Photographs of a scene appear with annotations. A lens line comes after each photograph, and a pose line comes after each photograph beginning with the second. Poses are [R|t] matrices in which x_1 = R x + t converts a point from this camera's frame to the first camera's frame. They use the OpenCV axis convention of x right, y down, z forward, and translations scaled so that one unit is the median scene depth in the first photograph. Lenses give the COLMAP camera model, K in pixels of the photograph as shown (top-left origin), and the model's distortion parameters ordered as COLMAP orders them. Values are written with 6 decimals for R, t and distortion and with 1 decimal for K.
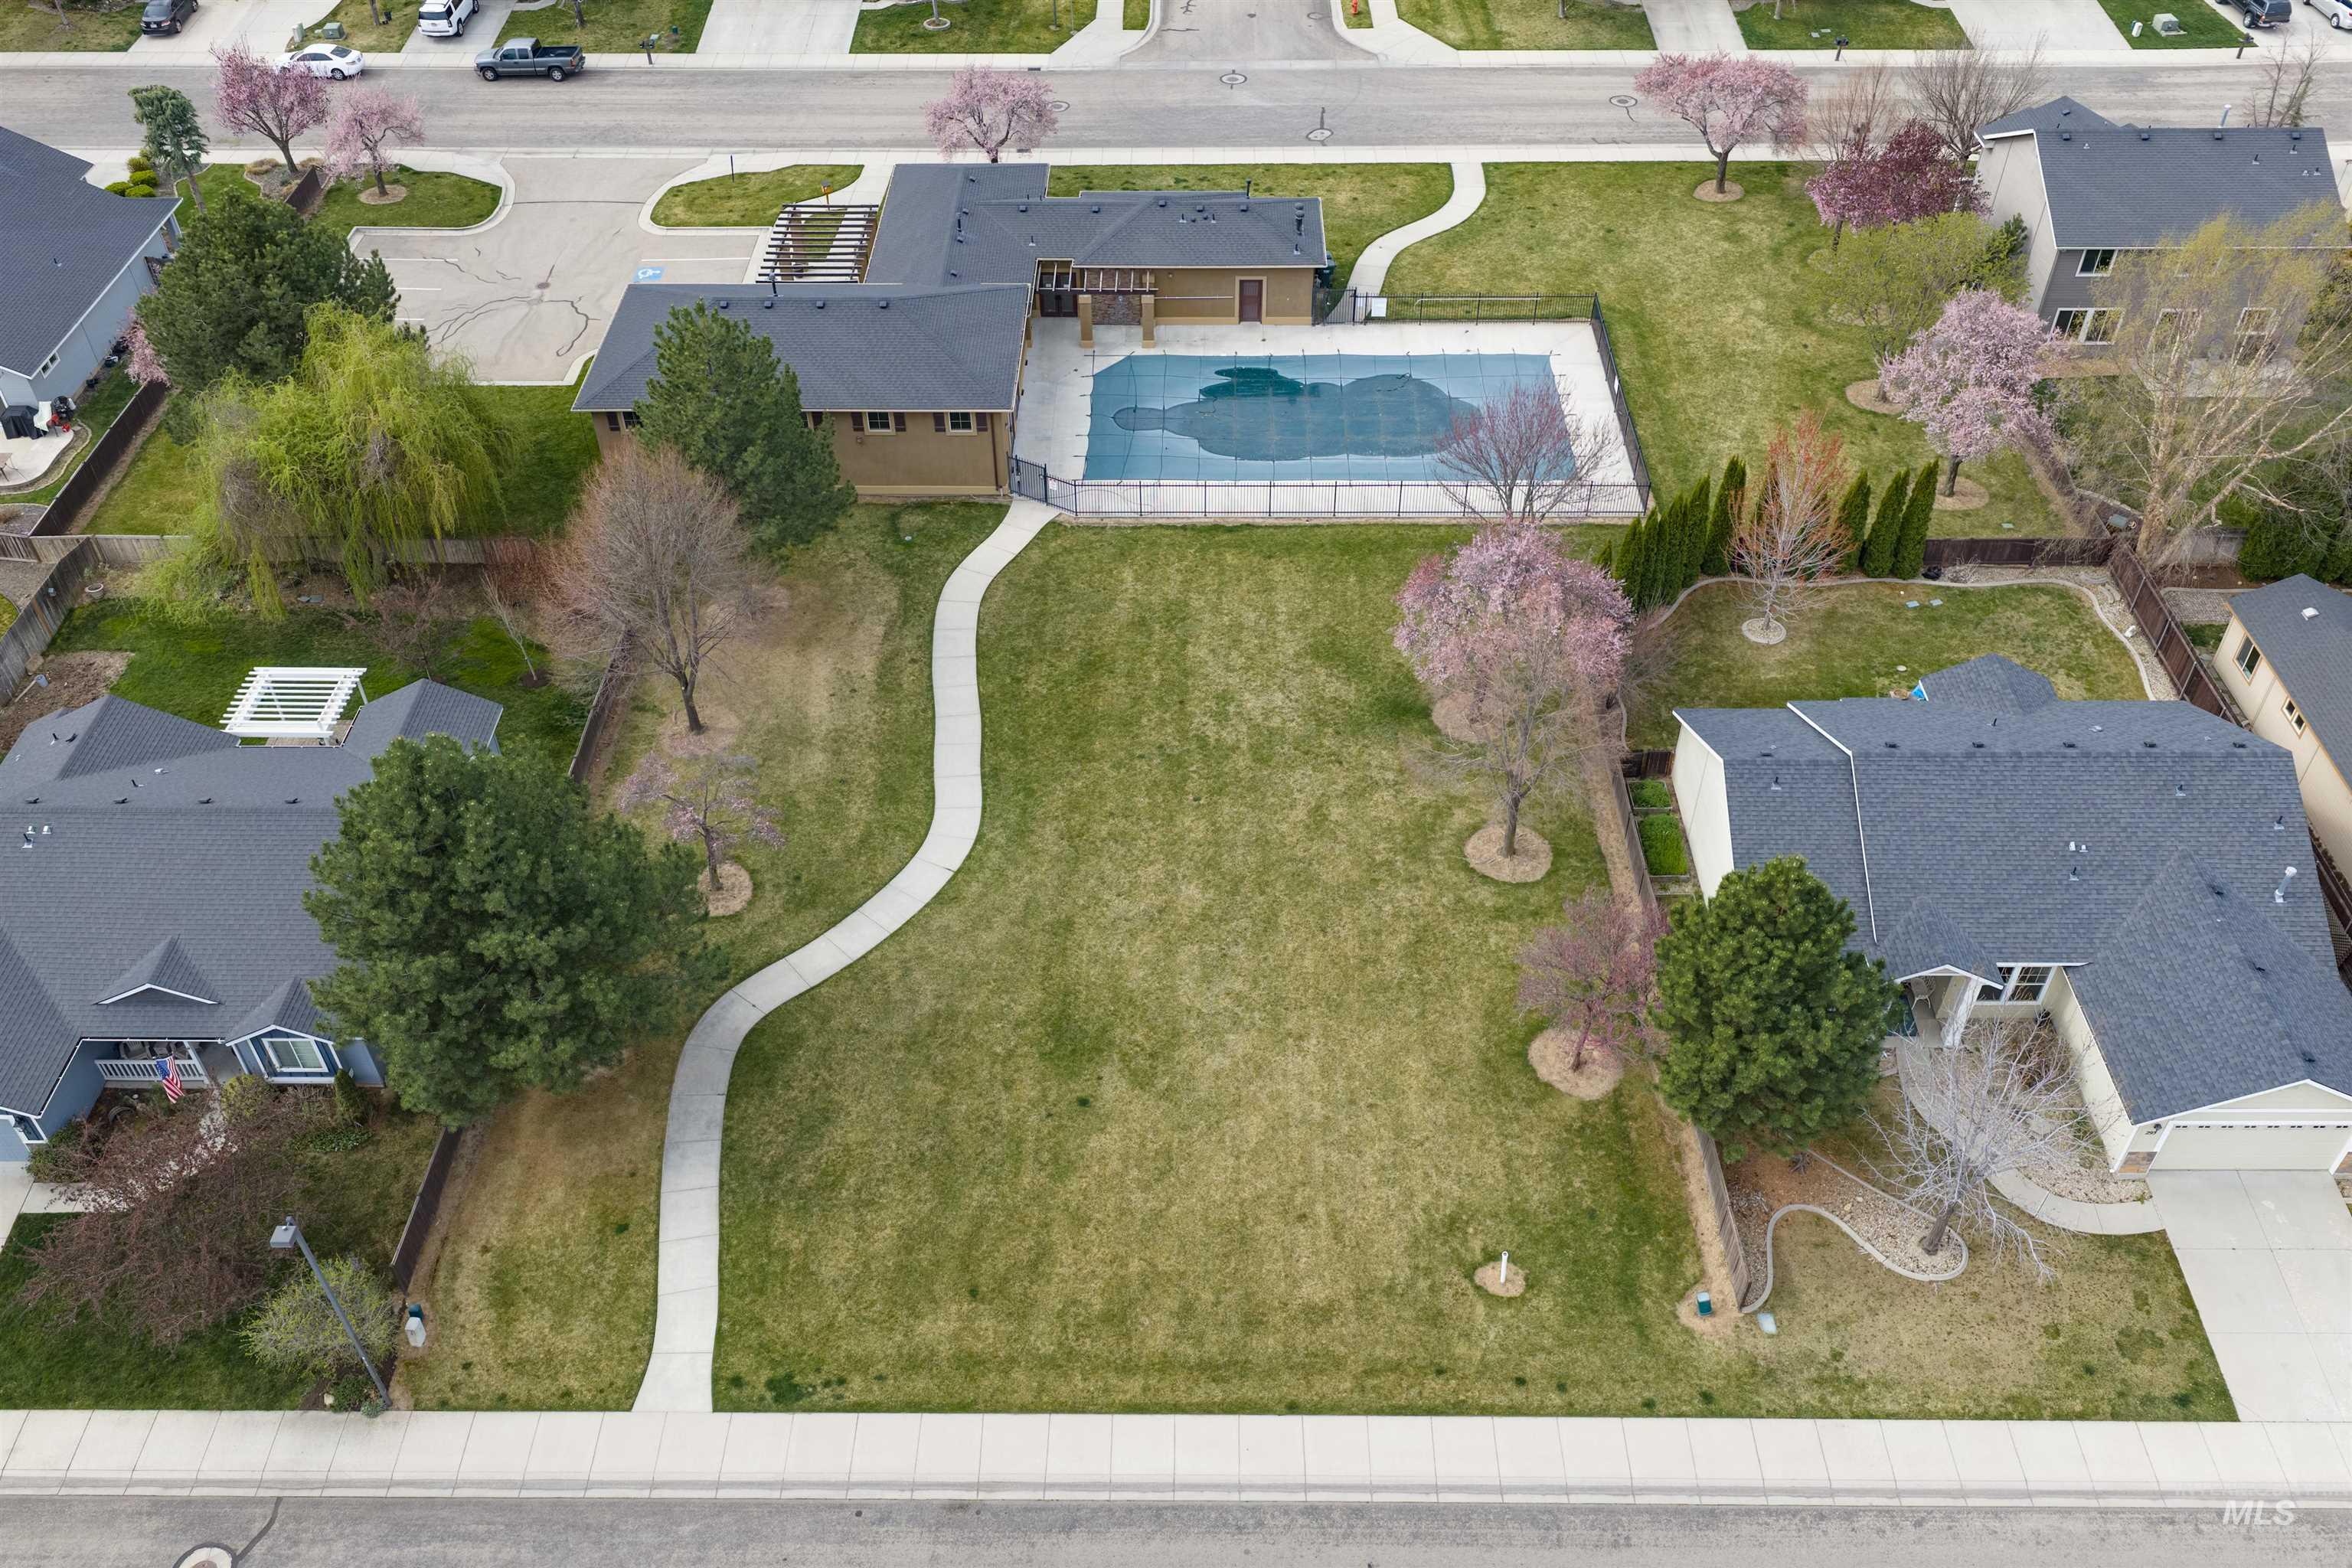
lens RADIAL K [[1952.3, 0, 1176.0], [0, 1952.3, 784.0], [0, 0, 1]] dist [0.004062, 0.004658]
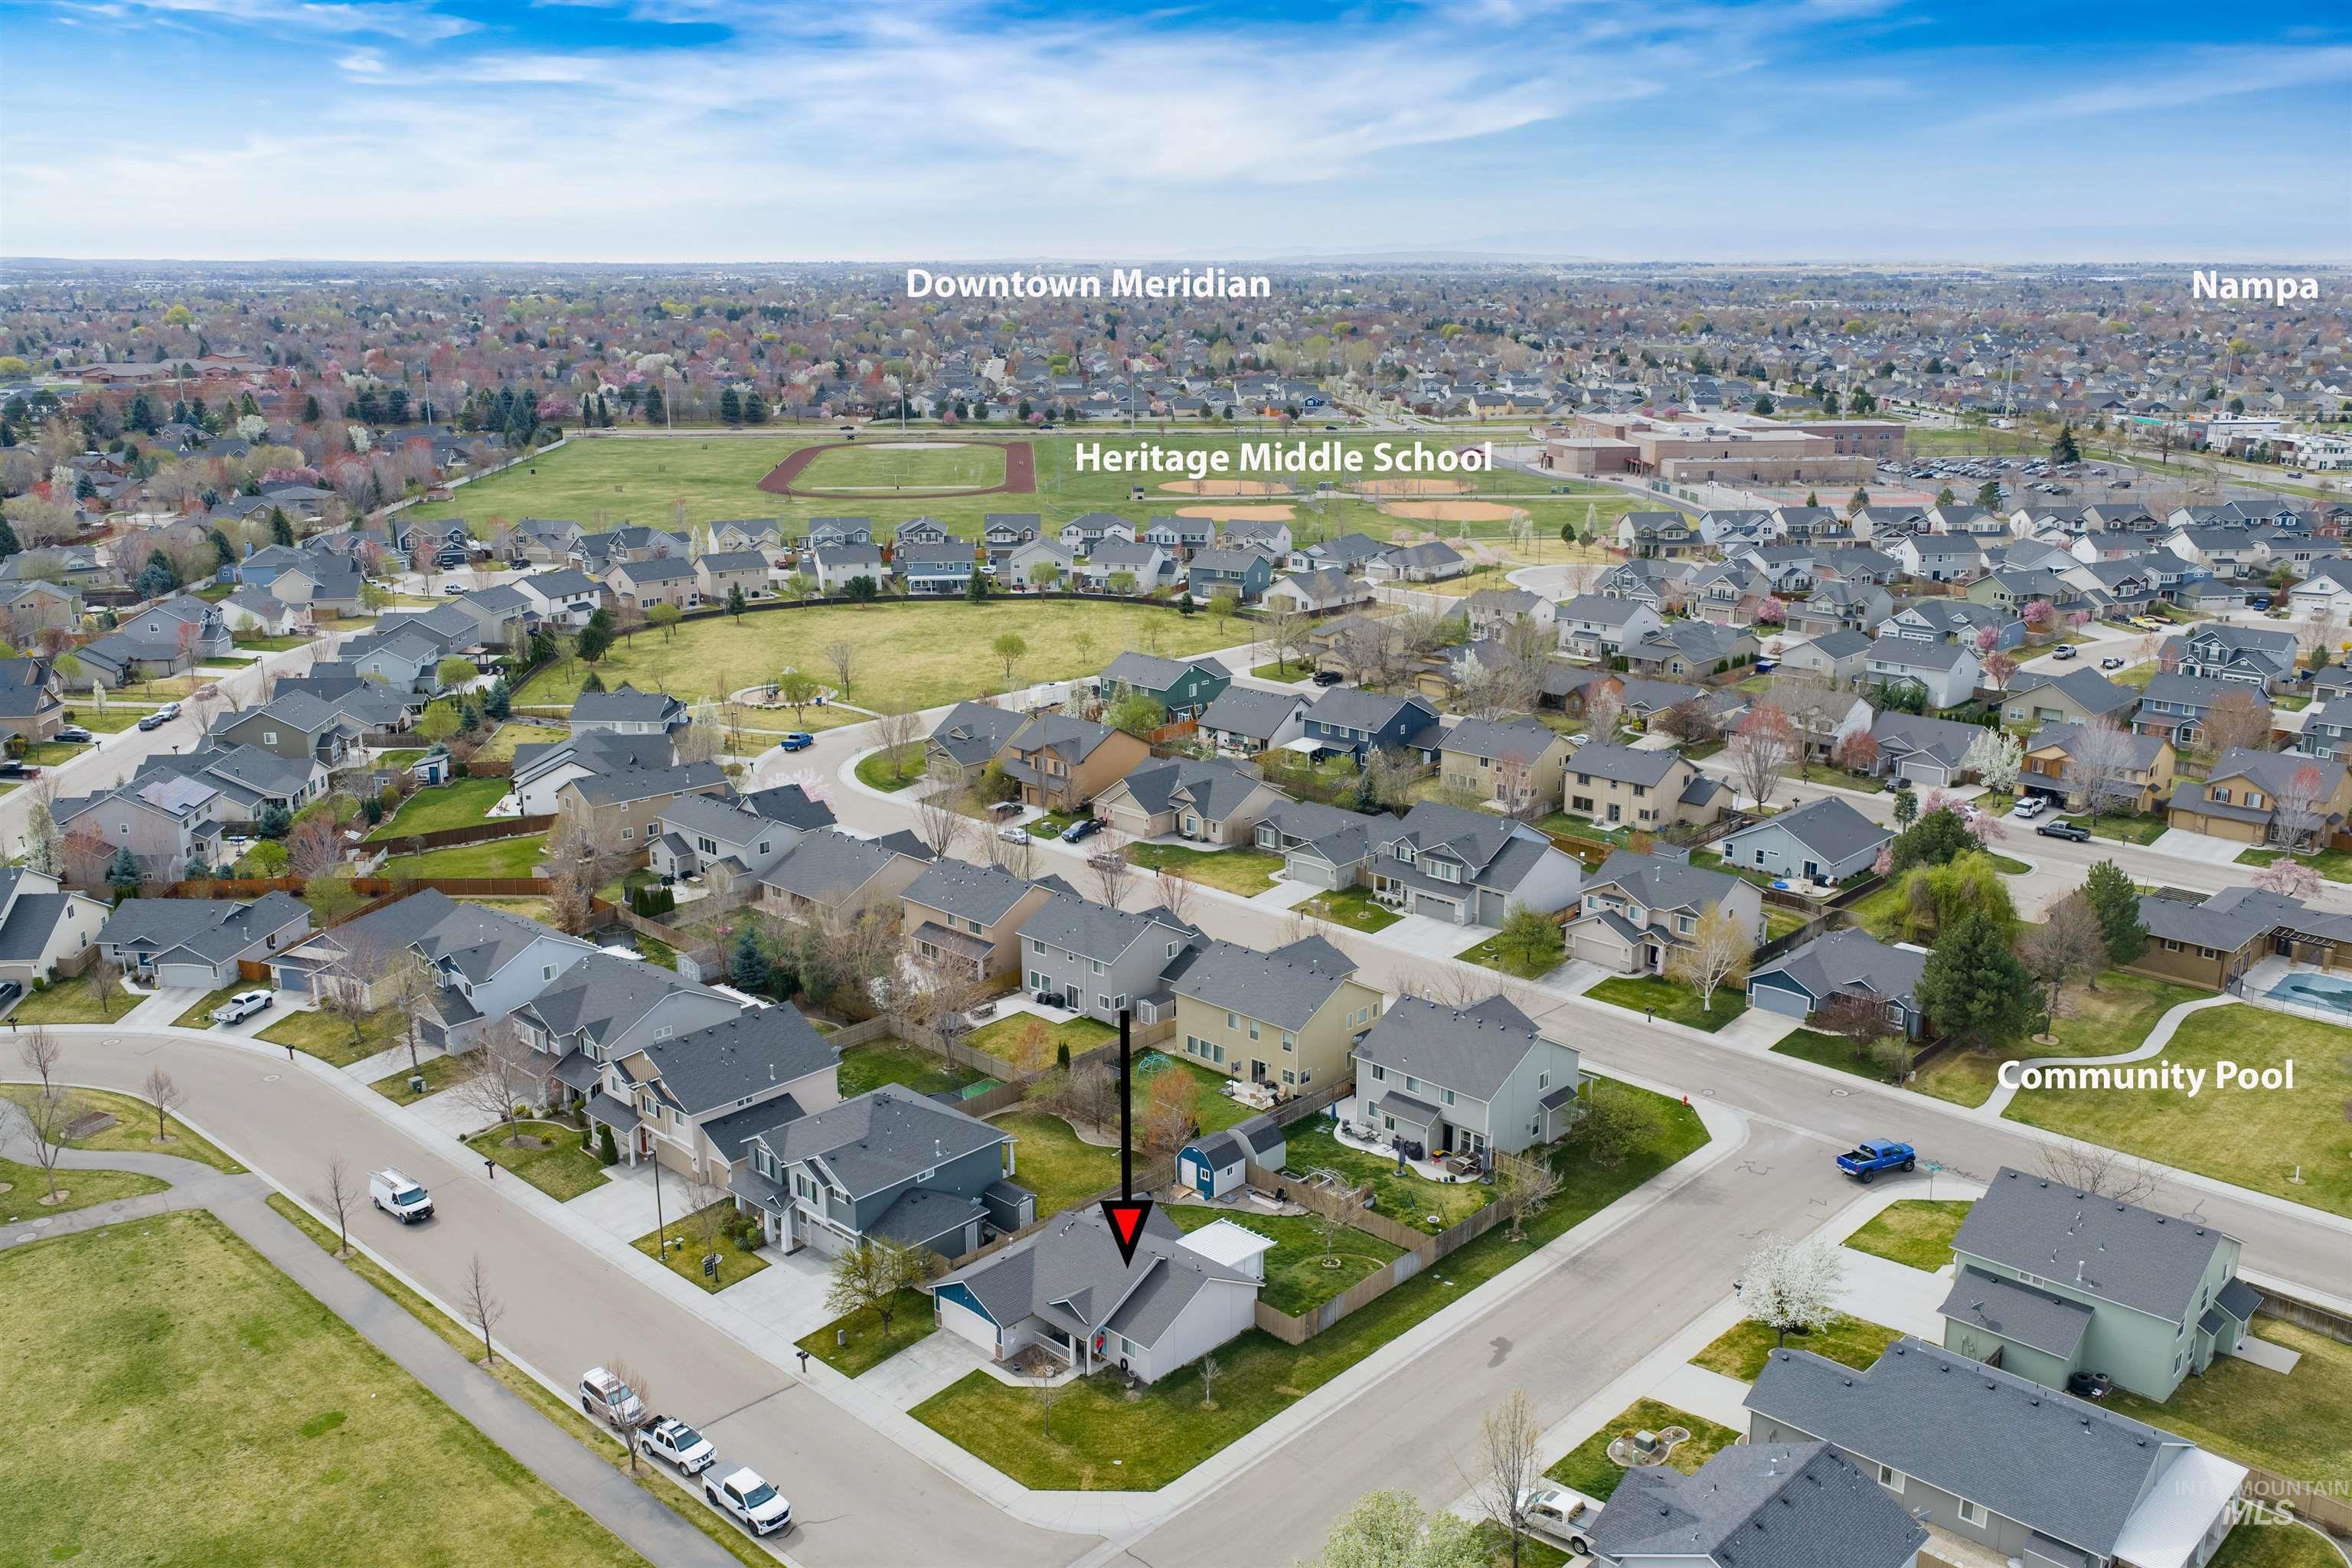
lens RADIAL K [[1952.3, 0, 1176.0], [0, 1952.3, 784.0], [0, 0, 1]] dist [0.004062, 0.004658]
pose [[0.728386, 0.180616, -0.660933, 0.422584], [-0.462359, 0.841456, -0.279598, 0.737046], [0.505646, 0.509244, 0.696414, -1.157148]]
